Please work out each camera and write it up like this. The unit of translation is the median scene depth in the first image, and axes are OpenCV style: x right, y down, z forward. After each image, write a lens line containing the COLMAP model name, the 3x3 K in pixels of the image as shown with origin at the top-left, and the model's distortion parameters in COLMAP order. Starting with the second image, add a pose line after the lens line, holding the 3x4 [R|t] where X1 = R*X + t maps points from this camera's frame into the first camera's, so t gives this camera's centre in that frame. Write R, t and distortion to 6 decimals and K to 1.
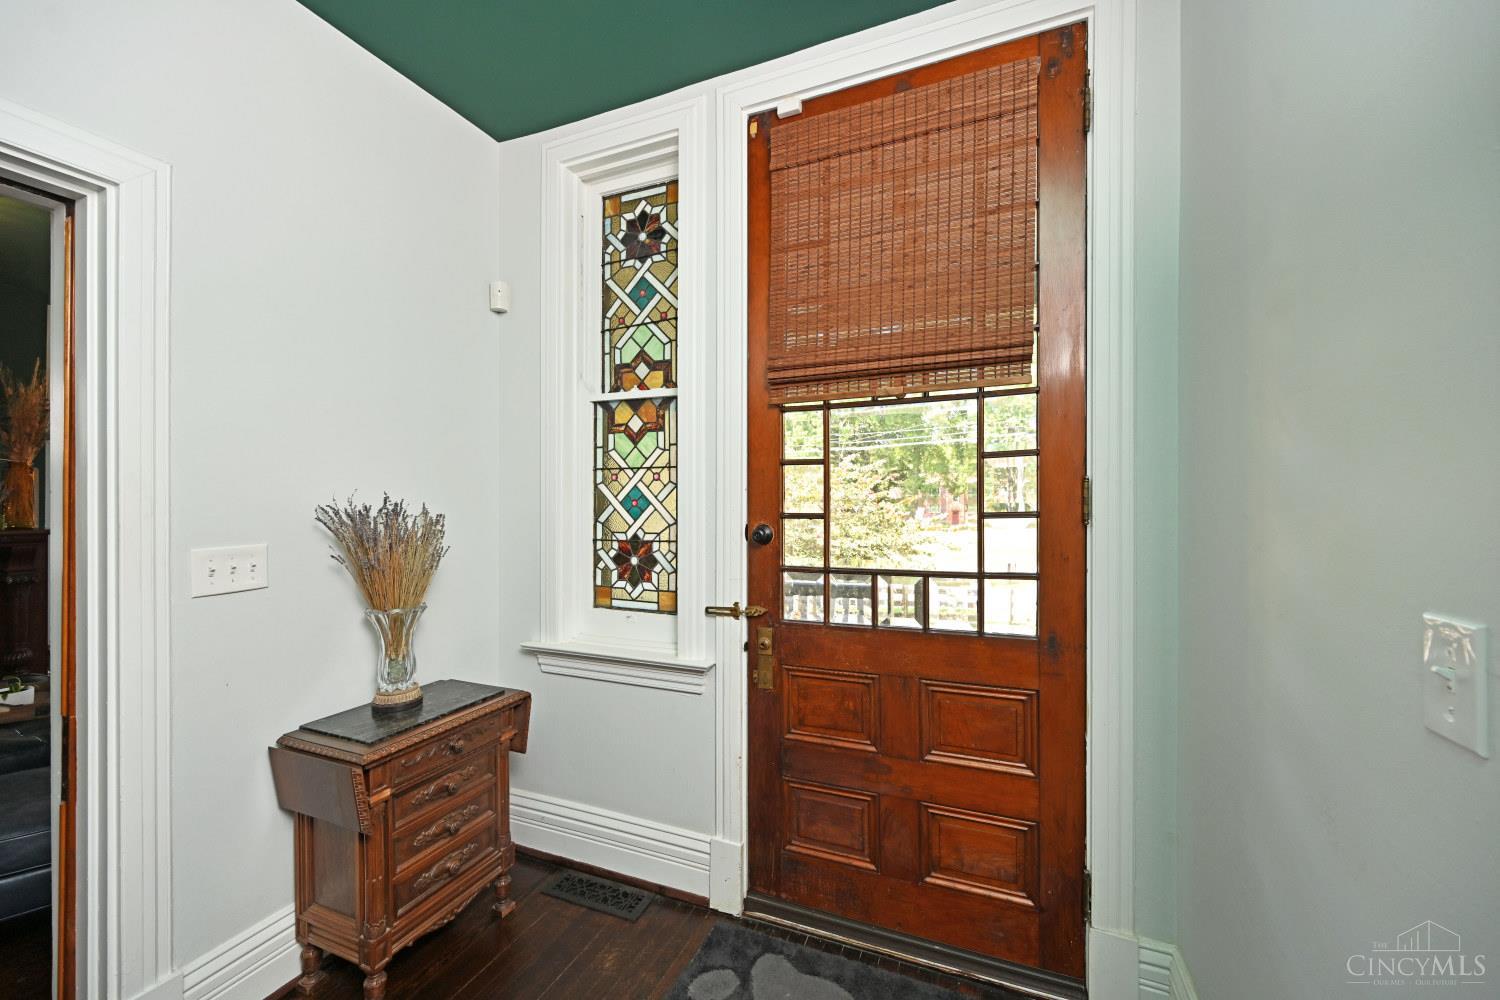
lens RADIAL K [[598.2, 0, 743.7], [0, 598.2, 494.9], [0, 0, 1]] dist [0.001371, 0.000556]
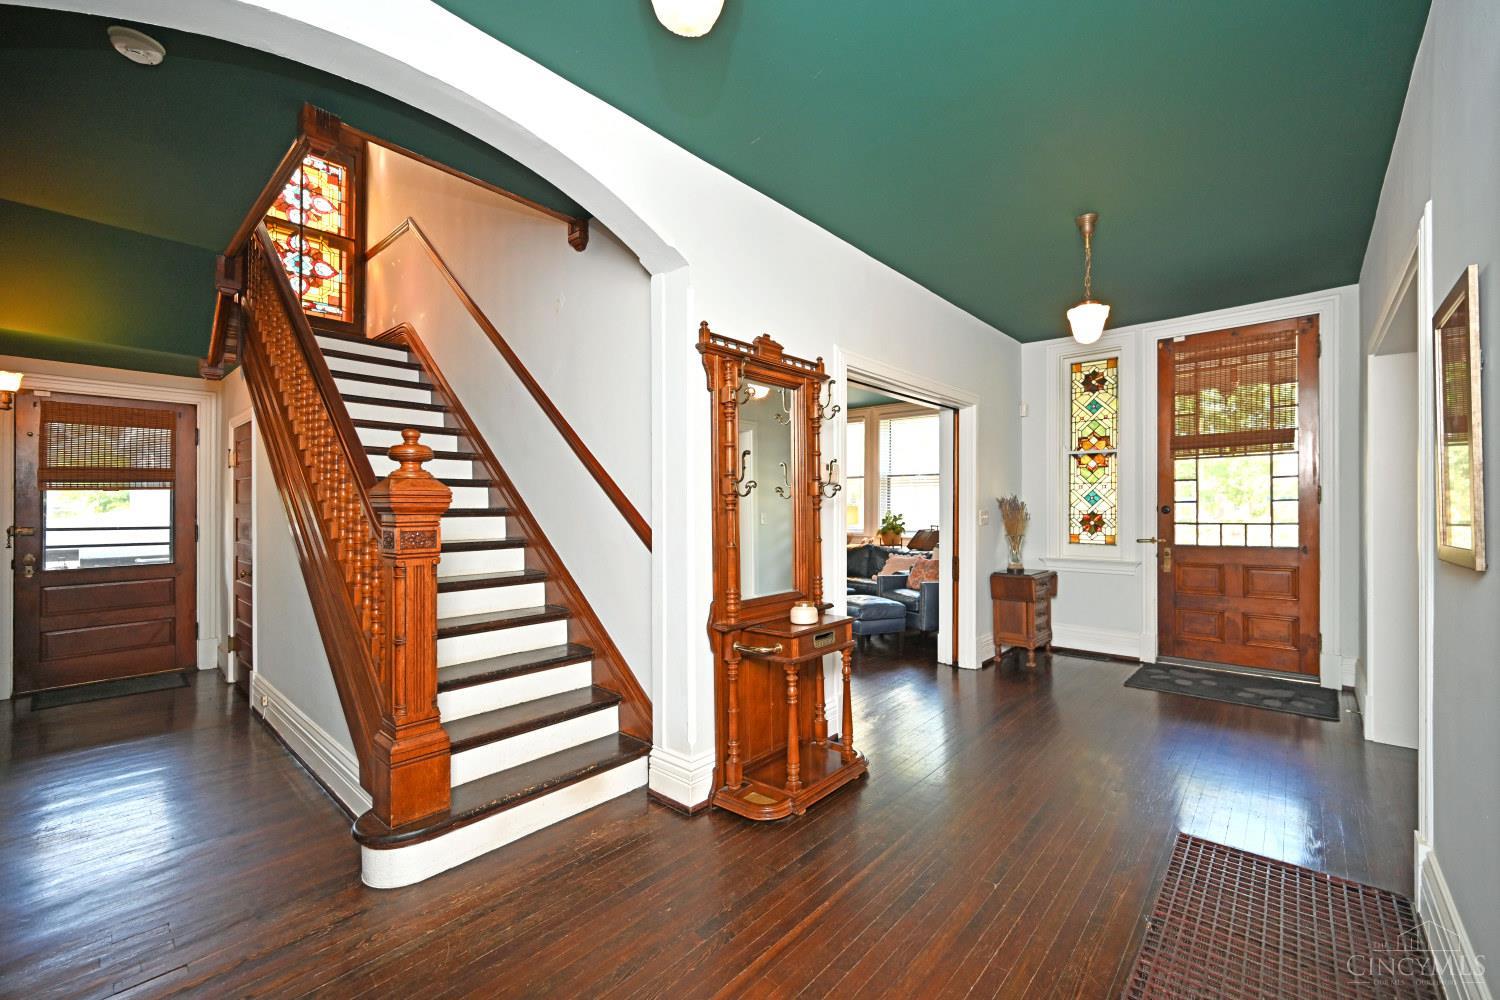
lens RADIAL K [[598.2, 0, 775.3], [0, 598.2, 502.5], [0, 0, 1]] dist [0.001371, 0.000556]
pose [[0.942841, -0.002158, -0.333236, -0.591797], [0.001914, 0.999998, -0.001062, 0.032201], [0.333238, 0.000364, 0.942843, -1.669498]]
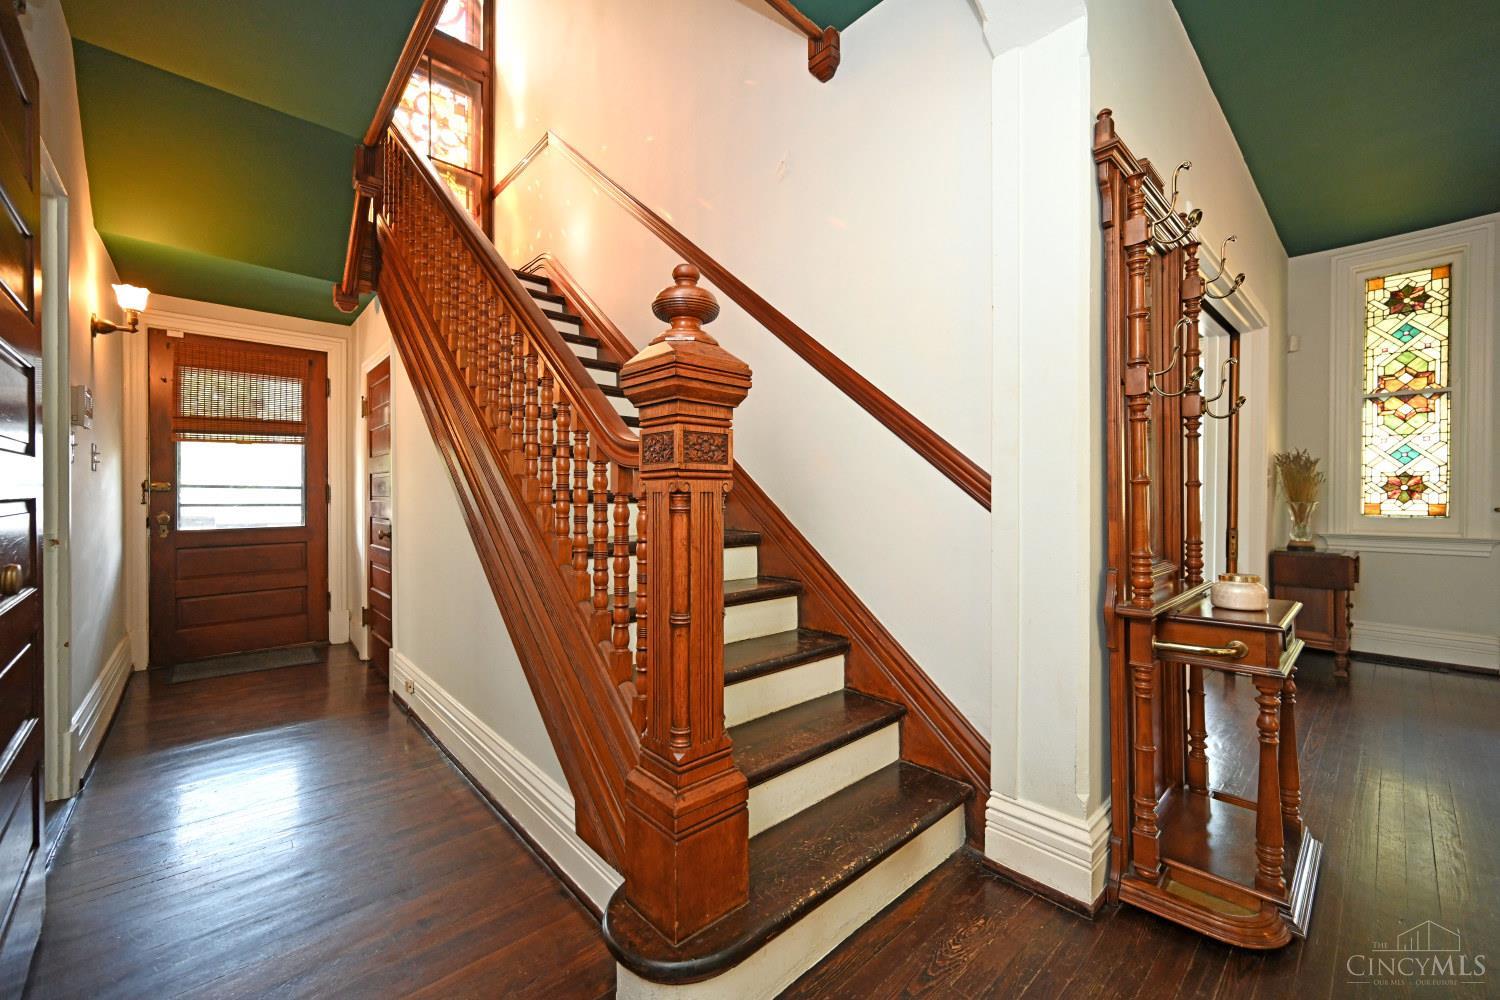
lens RADIAL K [[598.2, 0, 768.7], [0, 598.2, 494.0], [0, 0, 1]] dist [0.001371, 0.000556]
pose [[0.896924, 0.002877, -0.442176, -1.117115], [-0.000457, 0.999984, 0.005580, 0.124413], [0.442185, -0.004802, 0.896911, -1.447718]]
